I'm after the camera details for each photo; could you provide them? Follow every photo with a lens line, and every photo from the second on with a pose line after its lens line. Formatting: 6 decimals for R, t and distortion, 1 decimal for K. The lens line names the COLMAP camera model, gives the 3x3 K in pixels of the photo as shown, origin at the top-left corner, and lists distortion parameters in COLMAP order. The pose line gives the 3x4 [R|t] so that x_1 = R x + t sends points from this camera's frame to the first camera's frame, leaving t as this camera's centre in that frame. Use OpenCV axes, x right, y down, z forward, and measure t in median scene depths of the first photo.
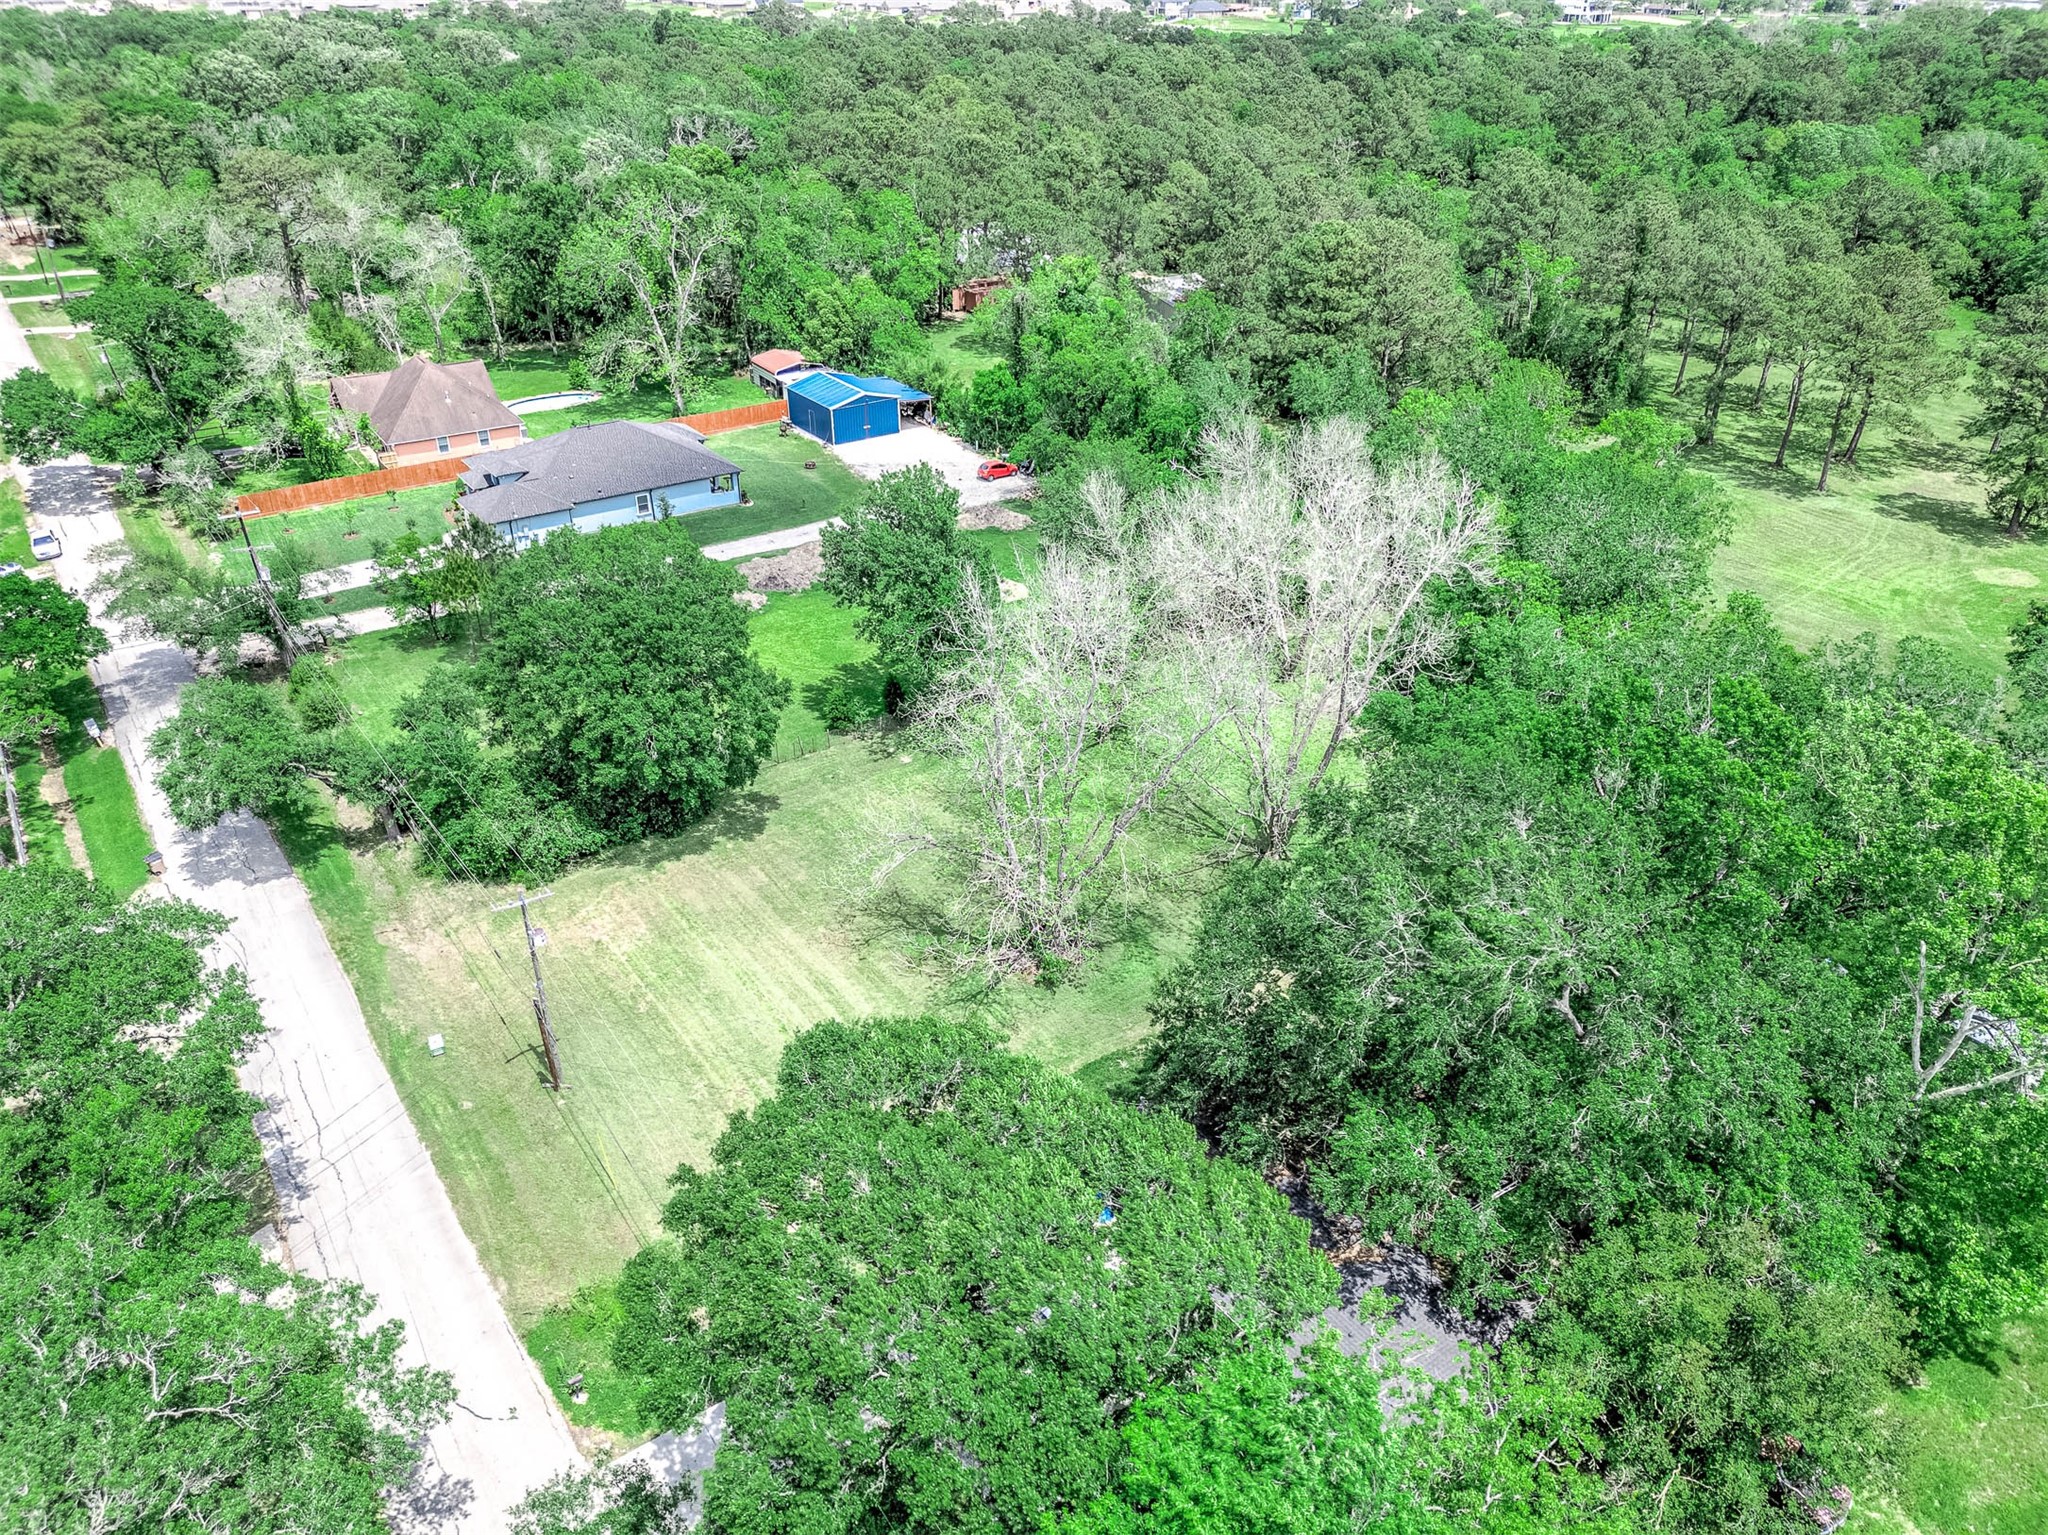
lens RADIAL K [[1451.7, 0, 1033.0], [0, 1451.7, 800.1], [0, 0, 1]] dist [0.059035, -0.049052]
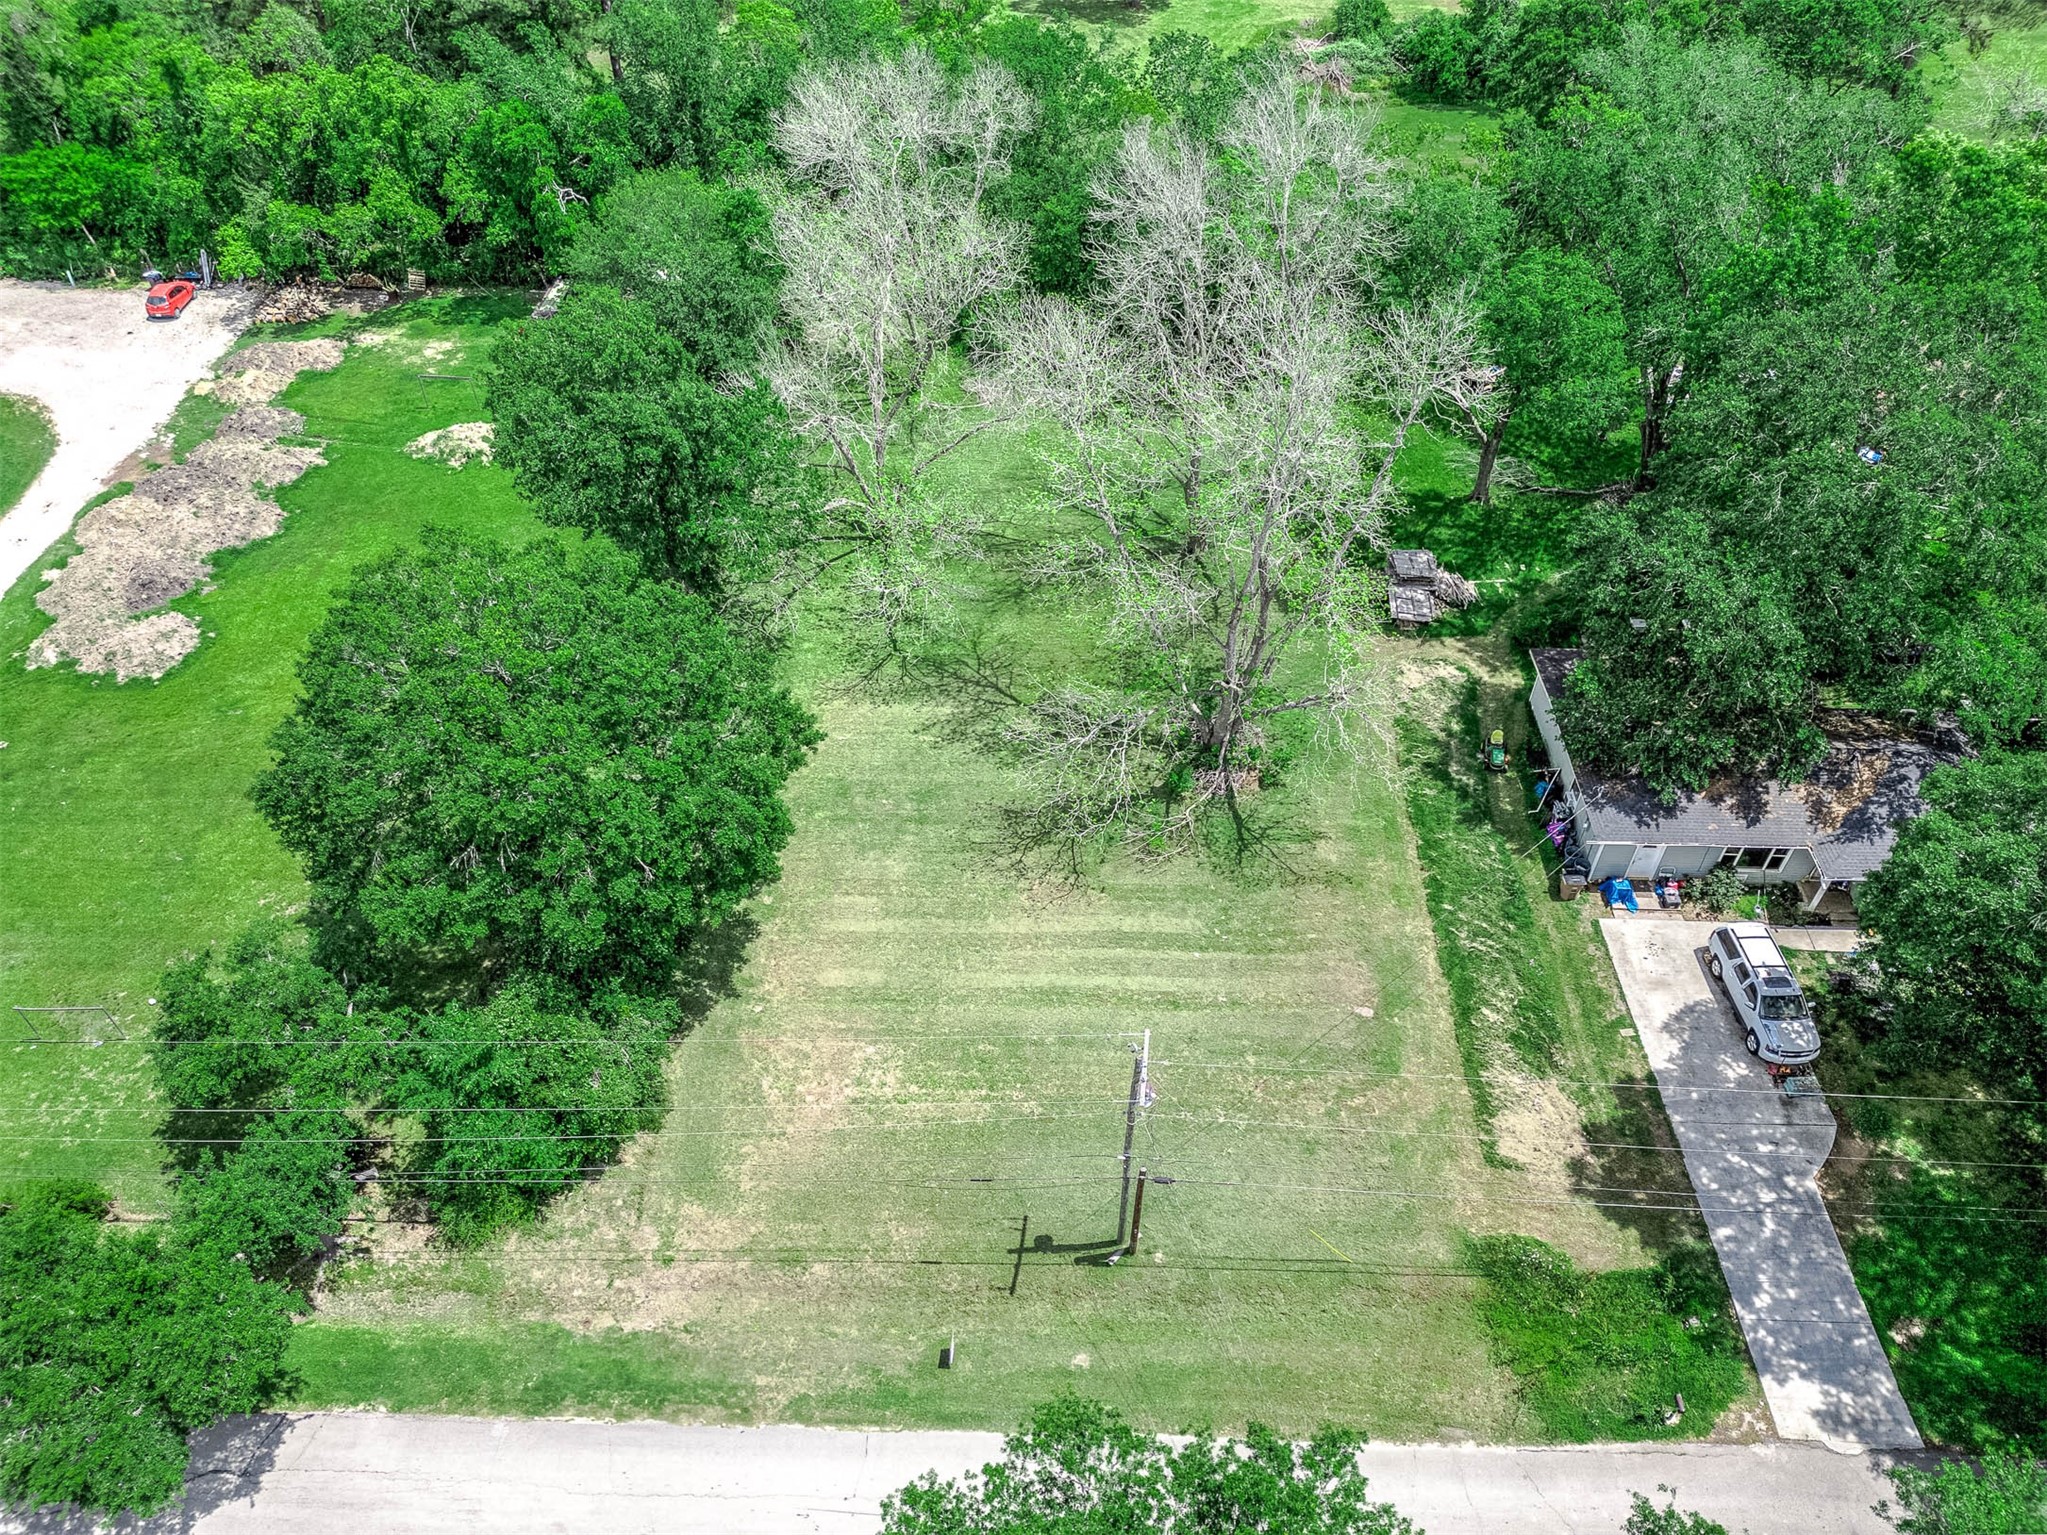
lens RADIAL K [[1451.0, 0, 1032.5], [0, 1451.0, 800.1], [0, 0, 1]] dist [0.059035, -0.049052]
pose [[0.595434, -0.568413, 0.567772, -0.319270], [0.412895, 0.822742, 0.390658, -0.146185], [-0.689185, 0.001819, 0.724583, 0.252816]]
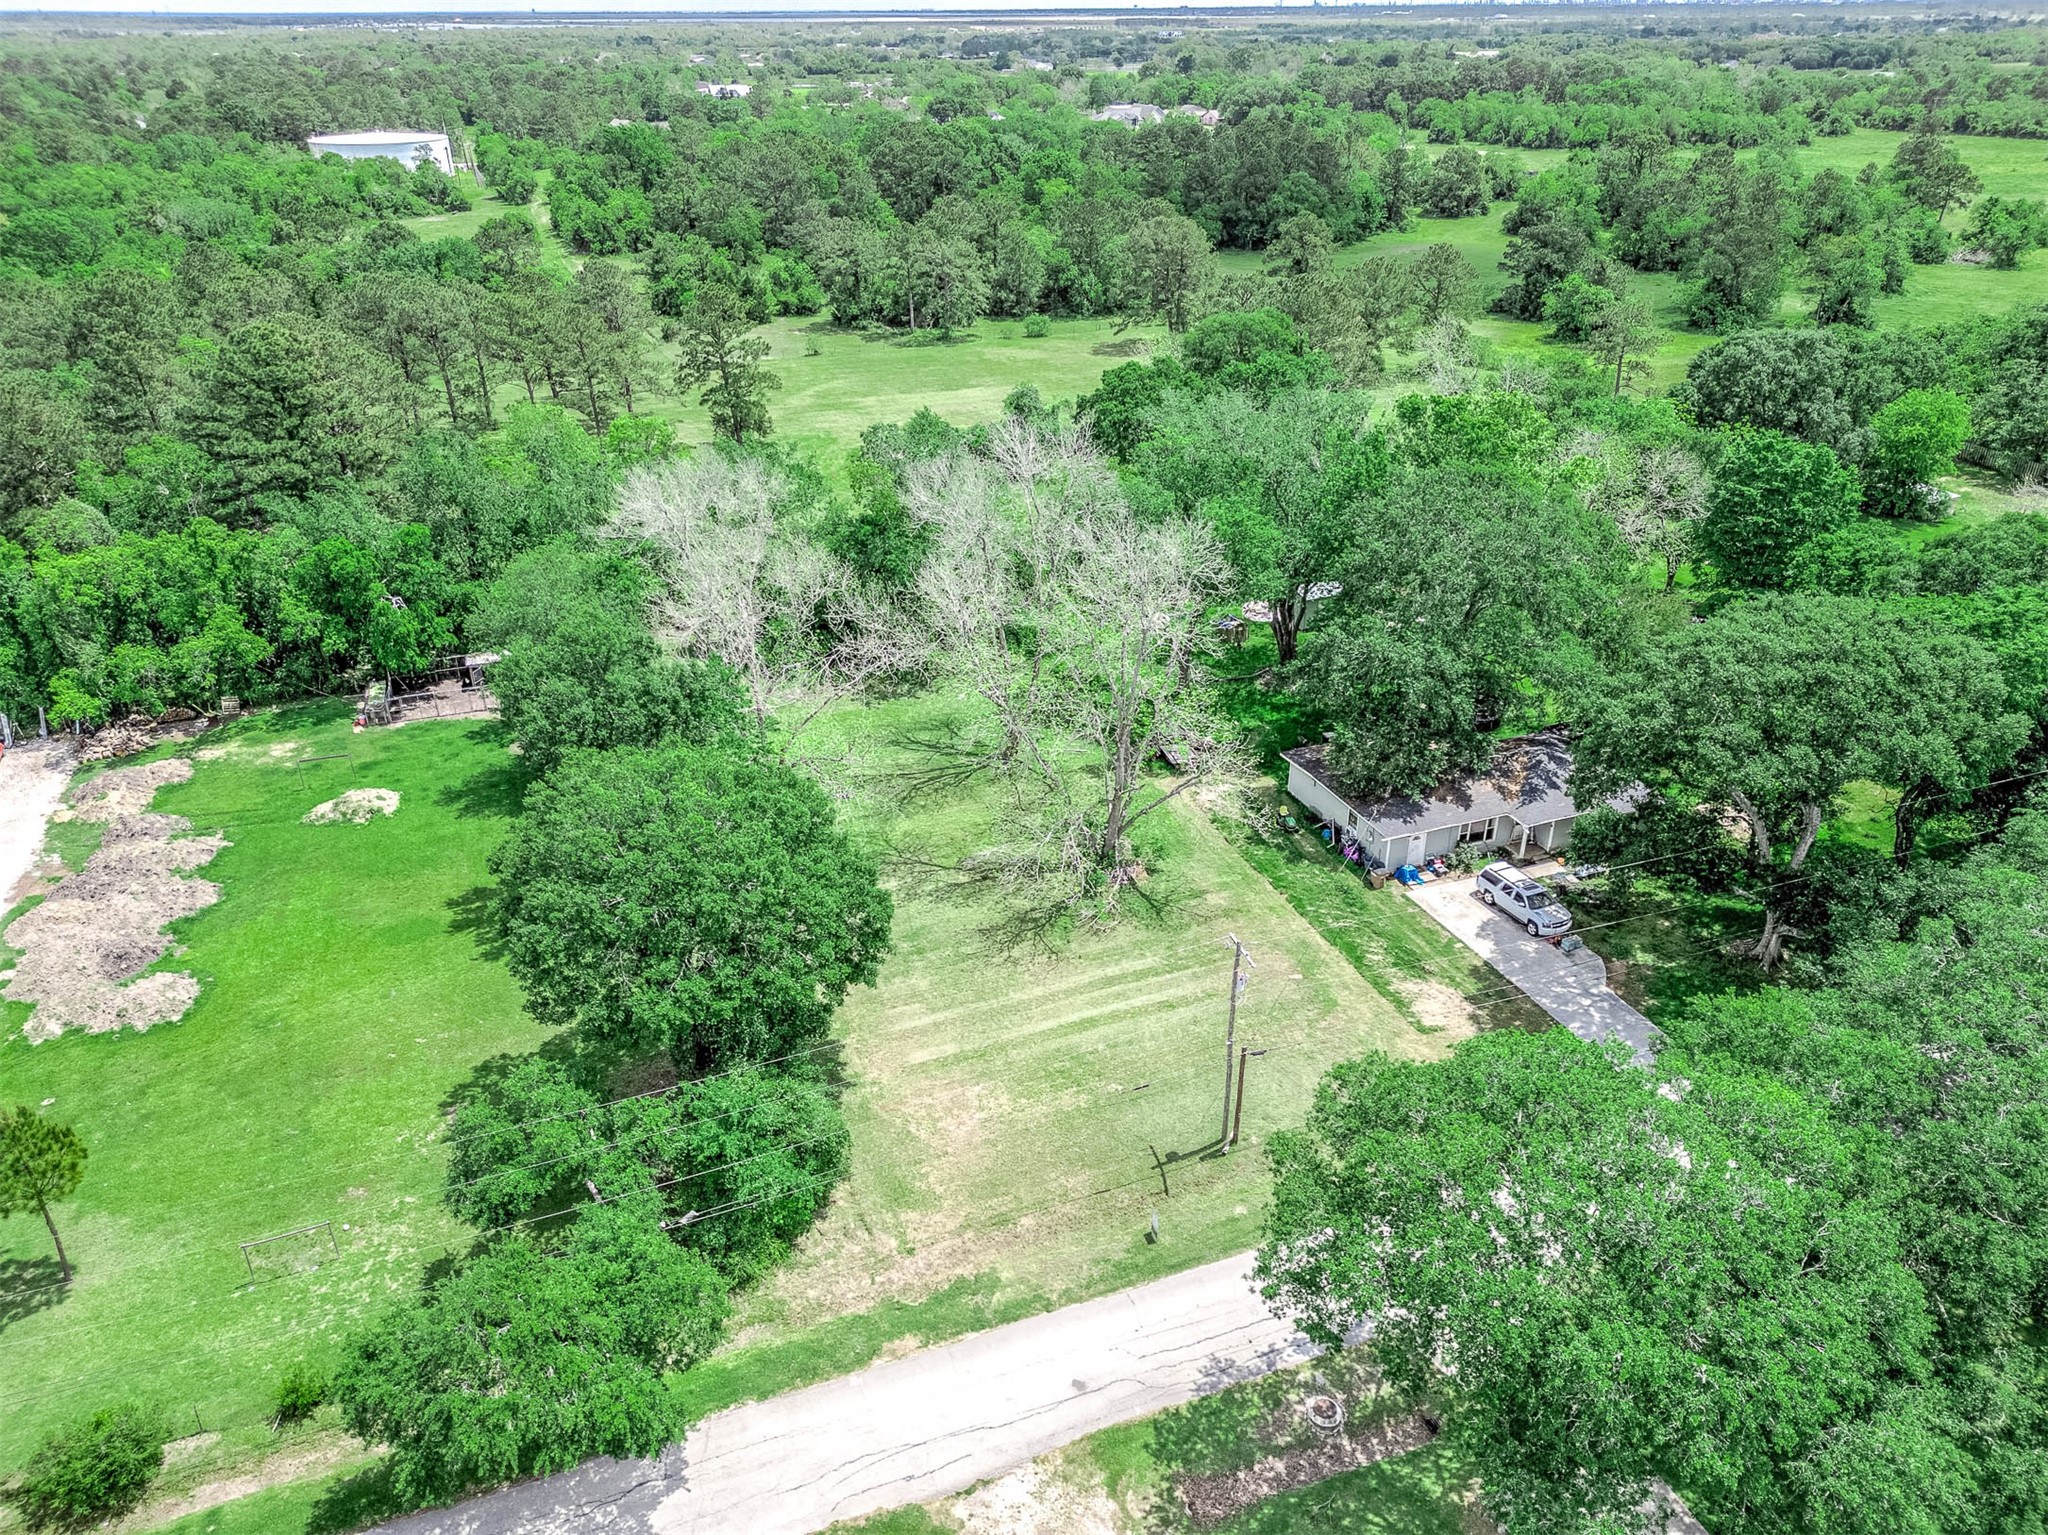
lens RADIAL K [[1451.7, 0, 1033.0], [0, 1451.7, 800.1], [0, 0, 1]] dist [0.059035, -0.049052]
pose [[0.238357, -0.466334, 0.851891, -0.543599], [0.506826, 0.807981, 0.300489, -0.176985], [-0.828440, 0.360137, 0.428938, 0.303287]]
